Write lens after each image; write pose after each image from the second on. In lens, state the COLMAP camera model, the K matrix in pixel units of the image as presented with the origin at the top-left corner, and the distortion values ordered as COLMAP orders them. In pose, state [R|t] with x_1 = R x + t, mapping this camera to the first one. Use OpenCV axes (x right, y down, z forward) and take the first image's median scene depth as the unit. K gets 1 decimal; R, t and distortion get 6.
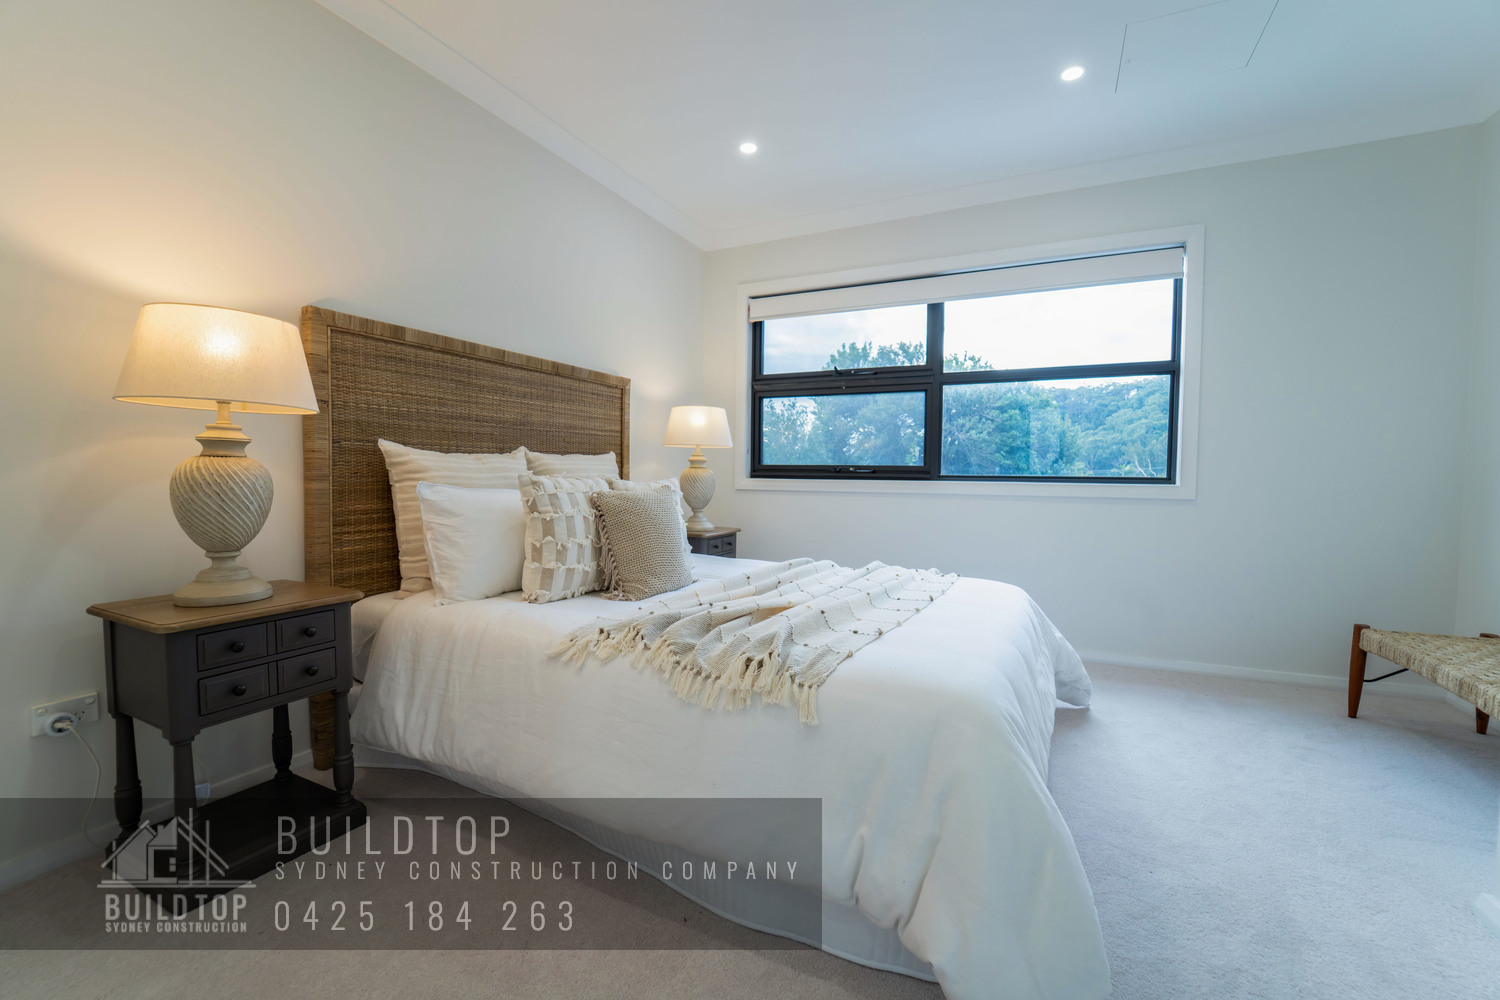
lens RADIAL K [[613.3, 0, 749.8], [0, 613.3, 501.9], [0, 0, 1]] dist [-0.019817, -0.000524]
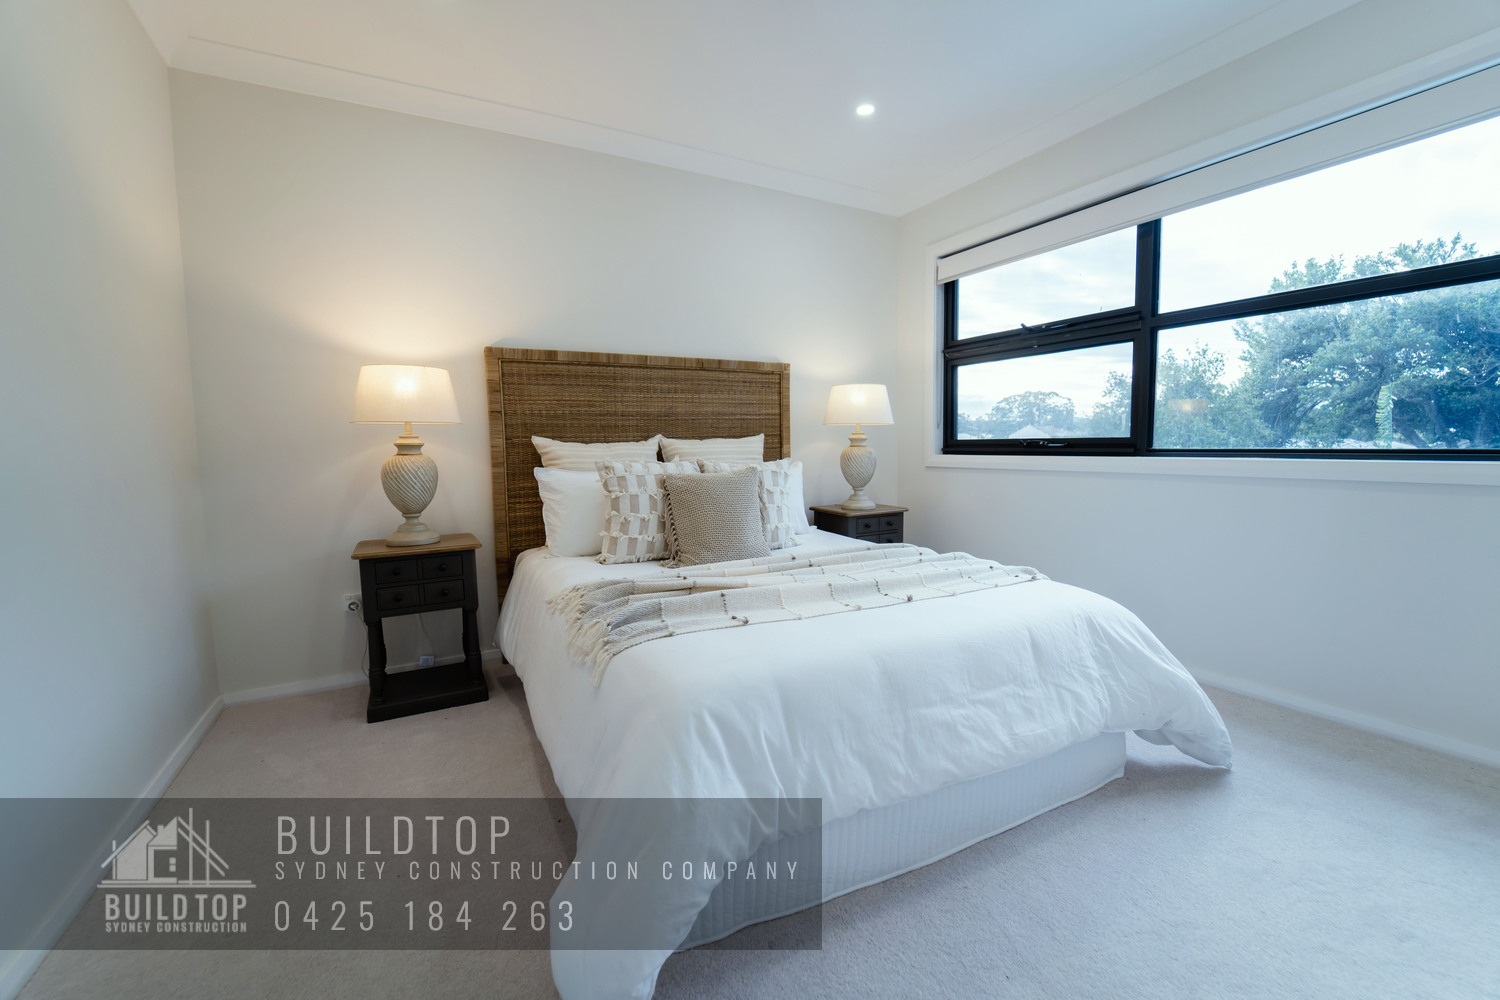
lens RADIAL K [[613.3, 0, 746.2], [0, 613.3, 498.8], [0, 0, 1]] dist [-0.019817, -0.000524]
pose [[0.813588, 0.028140, -0.580760, 0.463359], [-0.002727, 0.999002, 0.044584, -0.018616], [0.581435, -0.034690, 0.812853, 0.114043]]
